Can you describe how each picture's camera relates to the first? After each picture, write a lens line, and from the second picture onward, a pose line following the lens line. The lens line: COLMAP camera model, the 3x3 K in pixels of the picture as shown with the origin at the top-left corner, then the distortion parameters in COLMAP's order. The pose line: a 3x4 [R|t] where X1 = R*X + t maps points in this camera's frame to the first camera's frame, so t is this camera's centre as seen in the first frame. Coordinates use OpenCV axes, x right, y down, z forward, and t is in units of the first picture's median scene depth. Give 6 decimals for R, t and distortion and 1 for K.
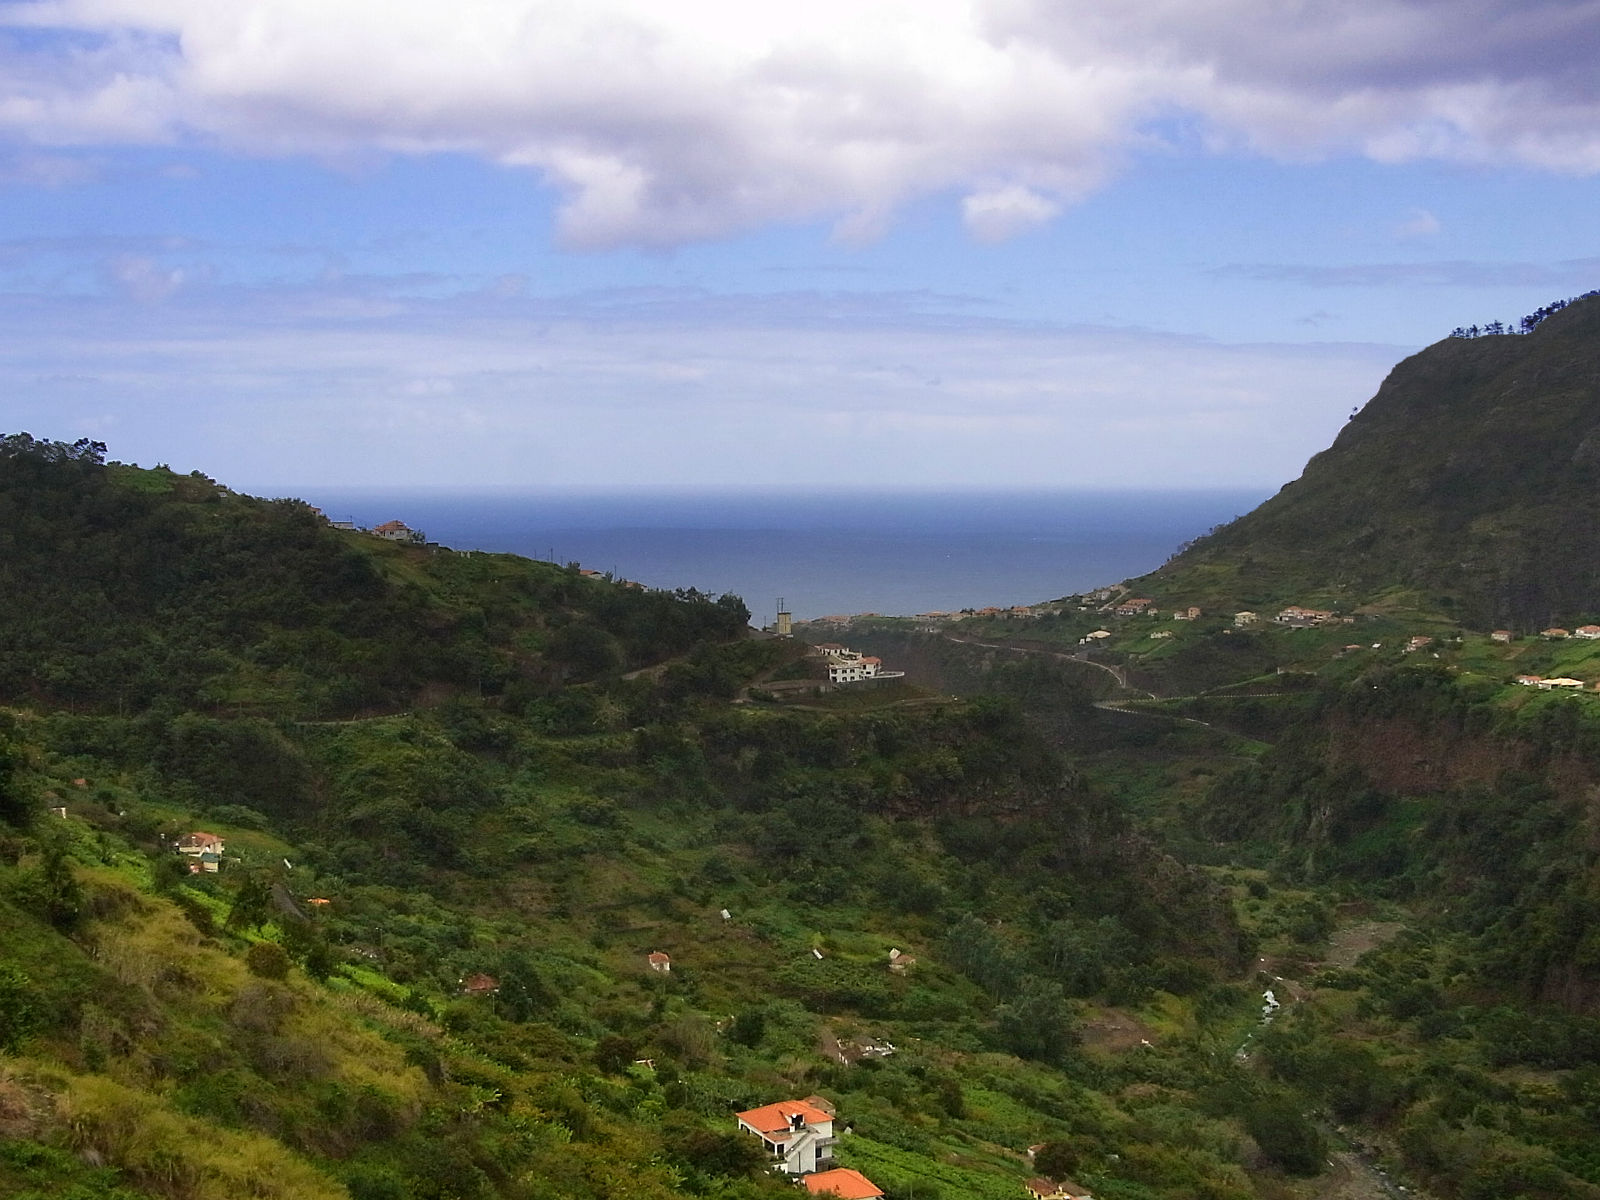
lens RADIAL K [[1853.0, 0, 800.0], [0, 1853.0, 600.0], [0, 0, 1]] dist [0.100760, -0.028770]
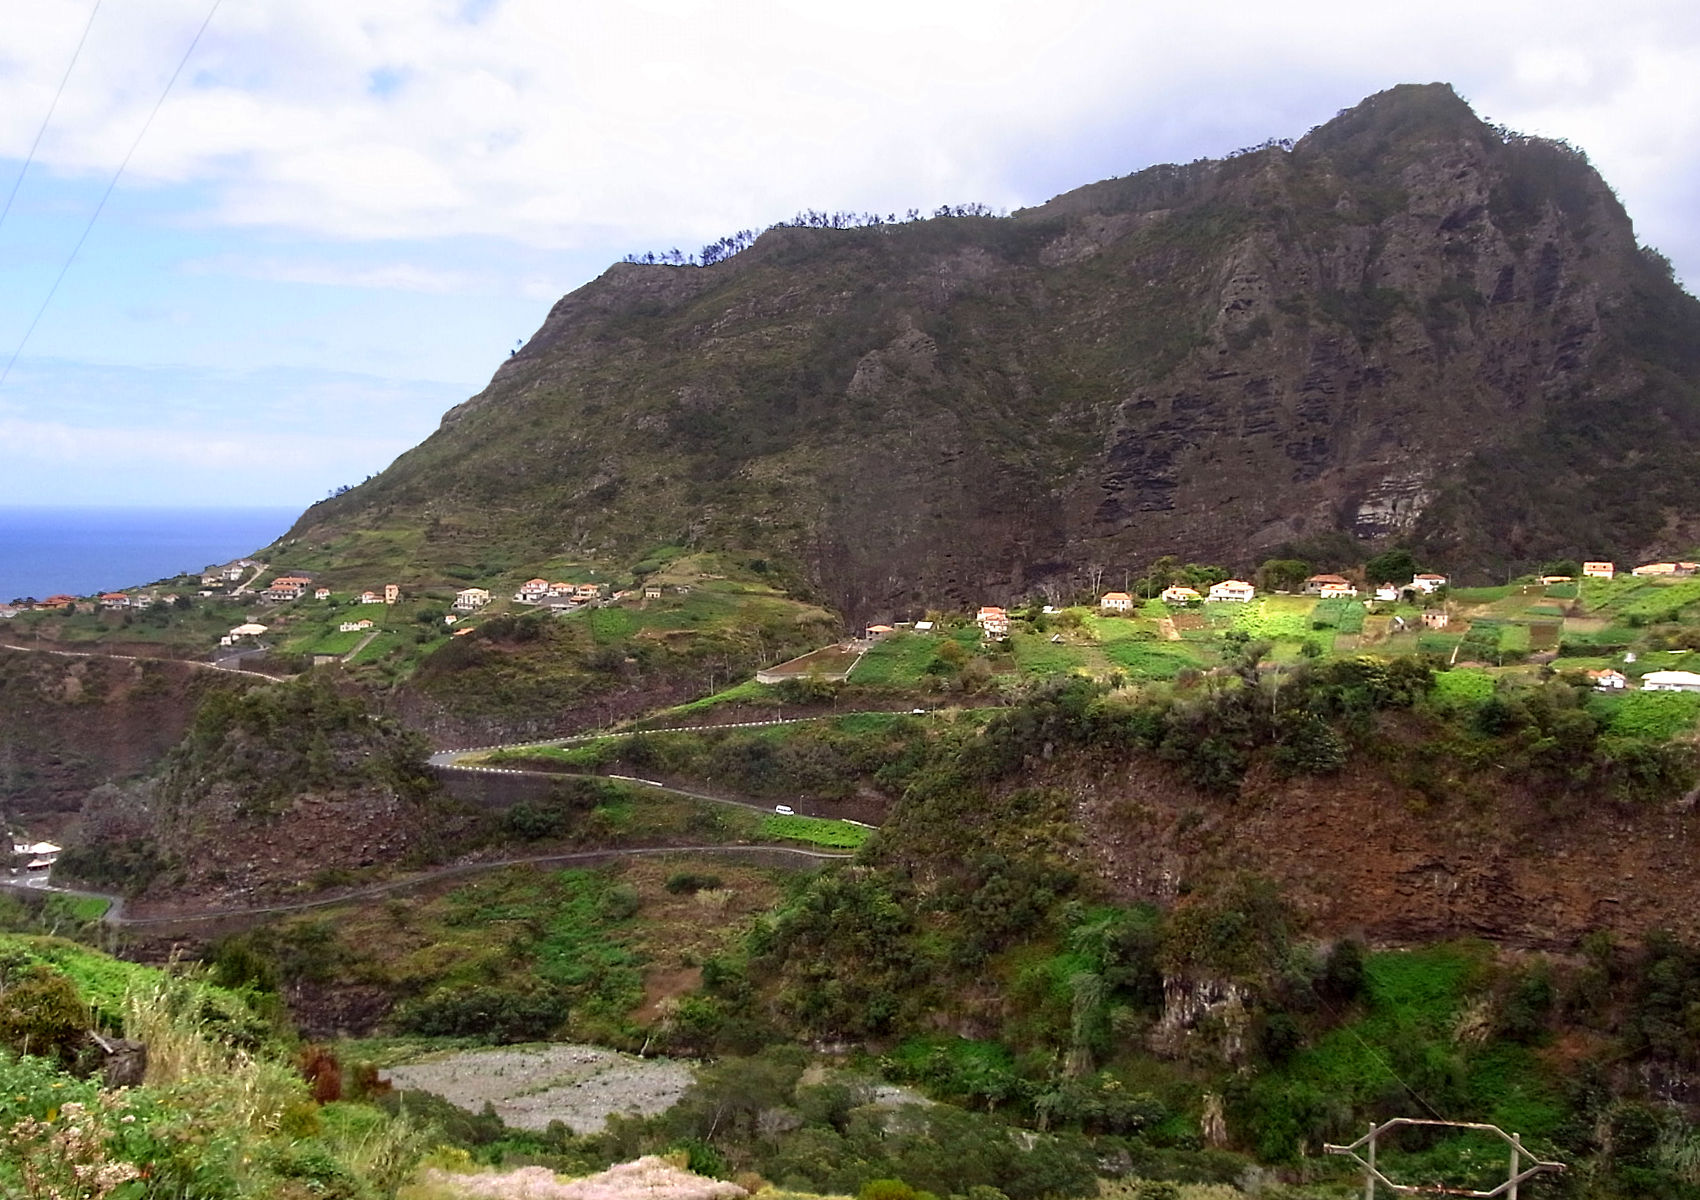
lens RADIAL K [[1600.6, 0, 850.0], [0, 1600.6, 600.0], [0, 0, 1]] dist [-0.052388, 0.011732]
pose [[0.802237, -0.028746, 0.596313, -0.008042], [0.026271, 0.999572, 0.012843, 0.007010], [-0.596428, 0.005363, 0.802649, 0.457801]]
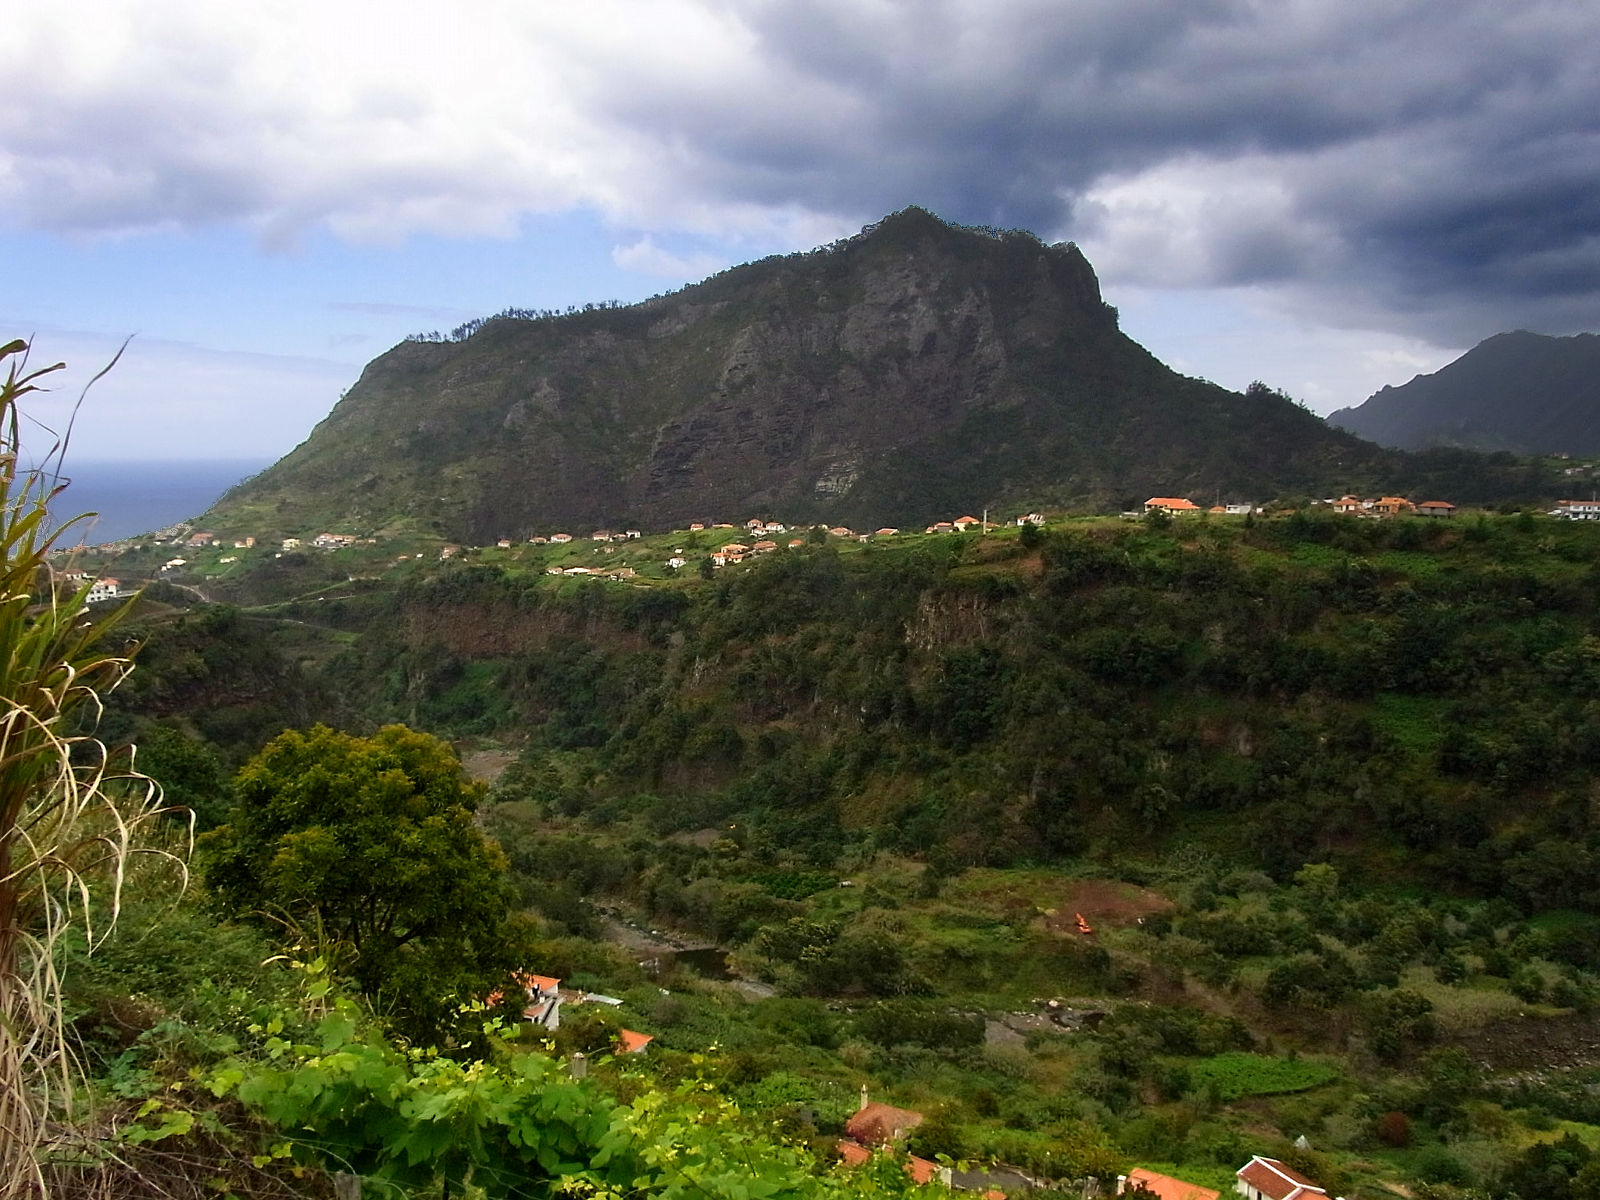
lens RADIAL K [[1326.4, 0, 721.5], [0, 1326.4, 596.8], [0, 0, 1]] dist [-0.117296, 0.047597]
pose [[0.818208, -0.067992, 0.570888, -0.050078], [0.040809, 0.997346, 0.060295, 0.003926], [-0.573473, -0.026036, 0.818811, 0.057978]]
